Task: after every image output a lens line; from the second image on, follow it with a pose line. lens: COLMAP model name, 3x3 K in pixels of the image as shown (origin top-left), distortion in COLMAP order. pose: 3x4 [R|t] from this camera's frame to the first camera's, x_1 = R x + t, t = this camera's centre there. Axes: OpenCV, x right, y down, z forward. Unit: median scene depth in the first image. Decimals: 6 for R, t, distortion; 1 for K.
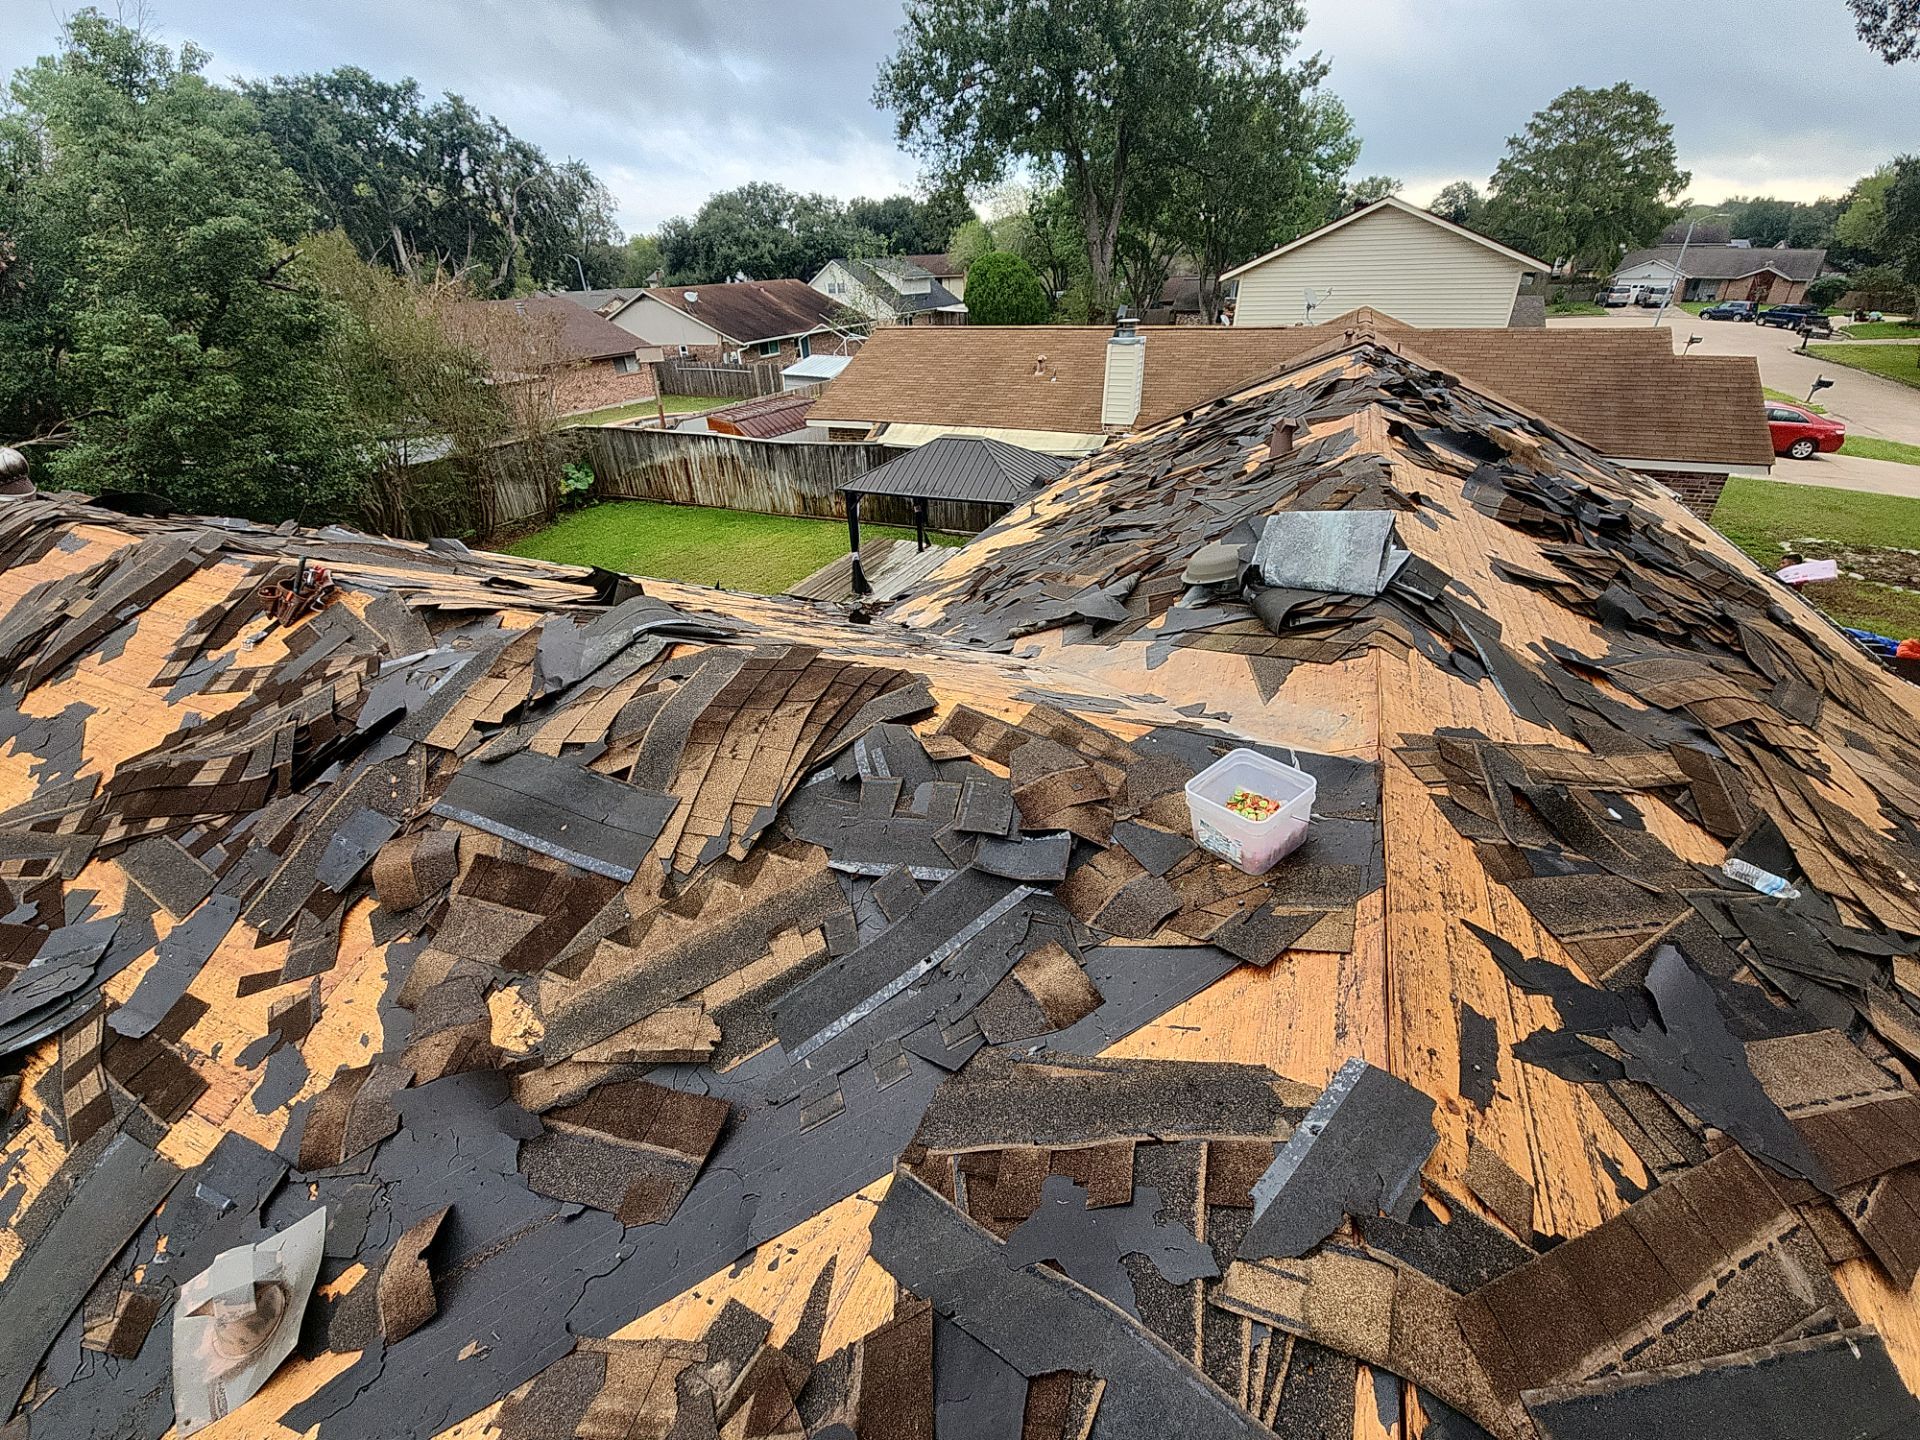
lens RADIAL K [[789.9, 0, 960.0], [0, 789.9, 721.8], [0, 0, 1]] dist [0.014290, -0.008692]
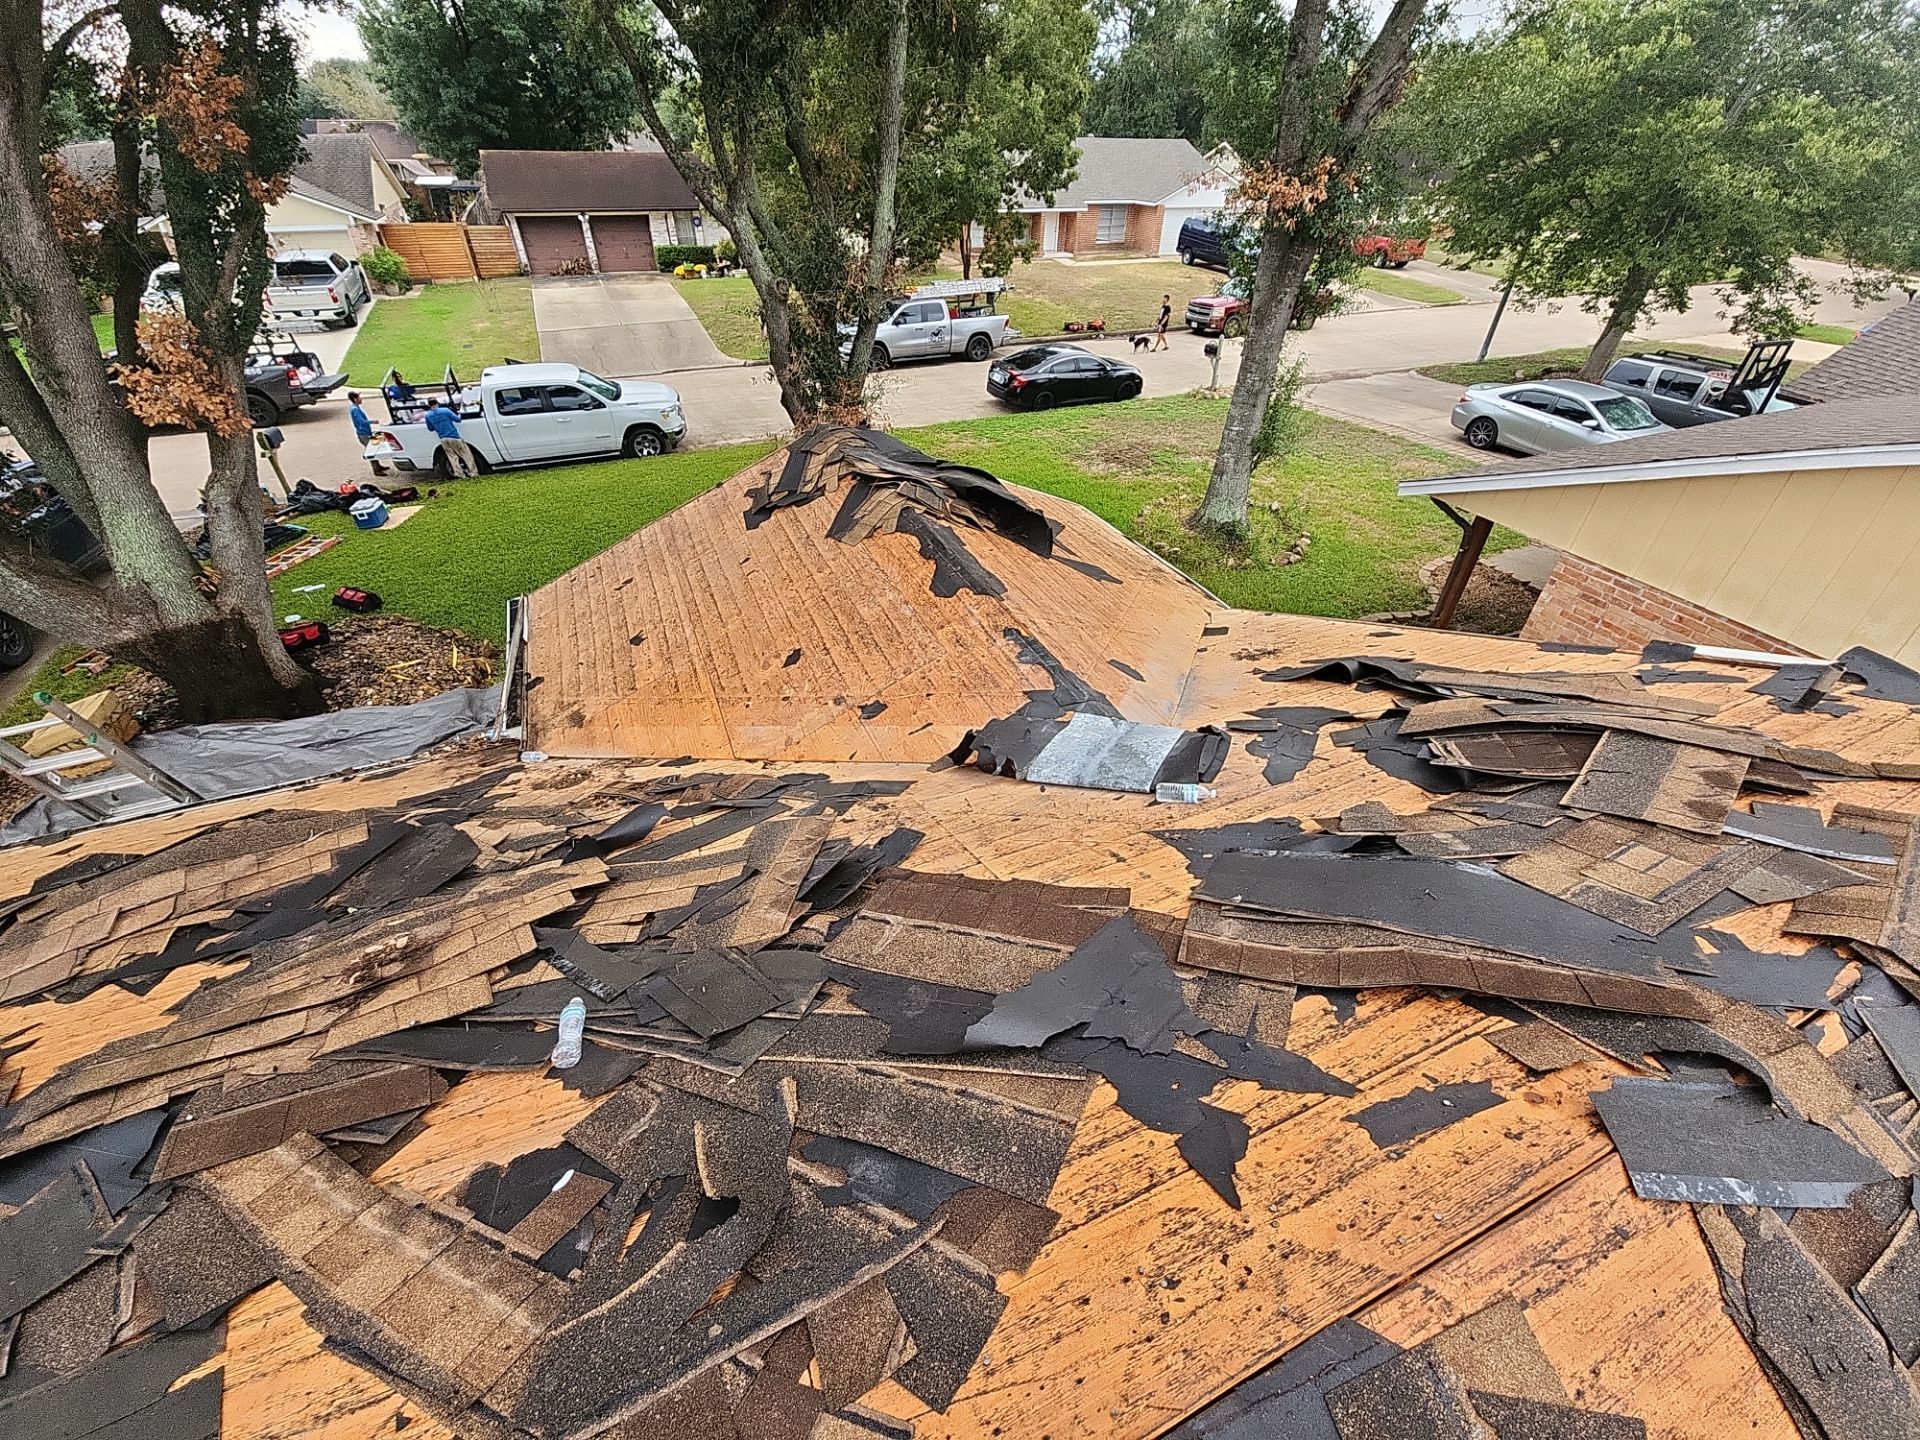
lens RADIAL K [[789.9, 0, 956.3], [0, 789.9, 710.2], [0, 0, 1]] dist [0.014290, -0.008692]
pose [[-0.733535, -0.385465, 0.559770, 0.239307], [0.348569, 0.493683, 0.796729, -0.217565], [-0.583460, 0.779547, -0.227773, 0.388393]]
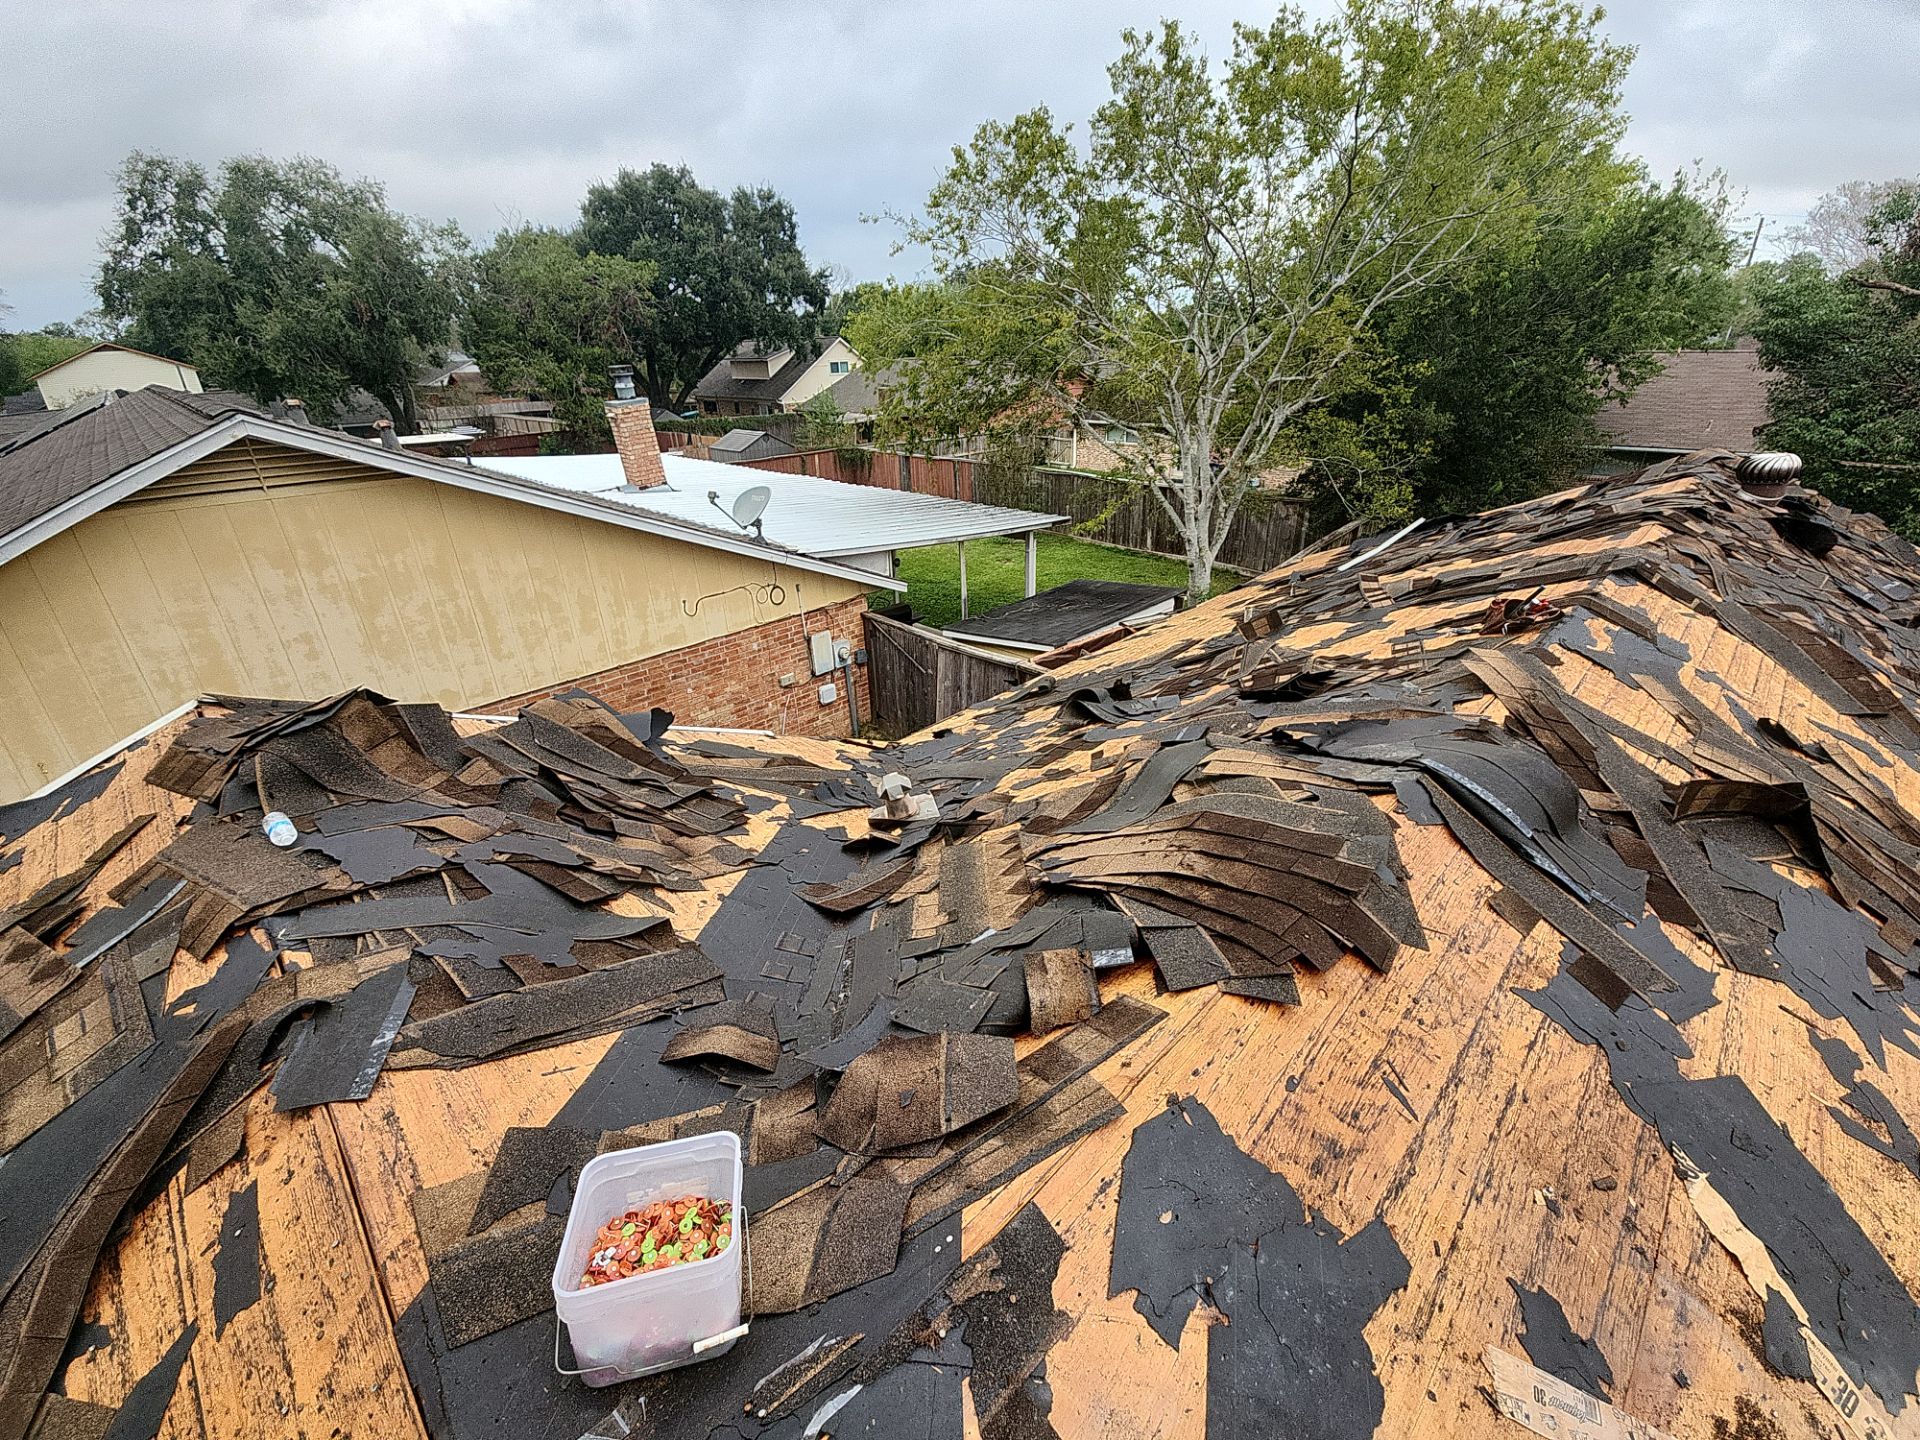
lens RADIAL K [[788.1, 0, 950.3], [0, 788.1, 711.1], [0, 0, 1]] dist [0.019483, -0.011034]
pose [[-0.369551, 0.425340, -0.826146, 0.278673], [-0.434078, 0.707088, 0.558214, -0.275991], [0.821589, 0.564900, -0.076675, 0.460884]]
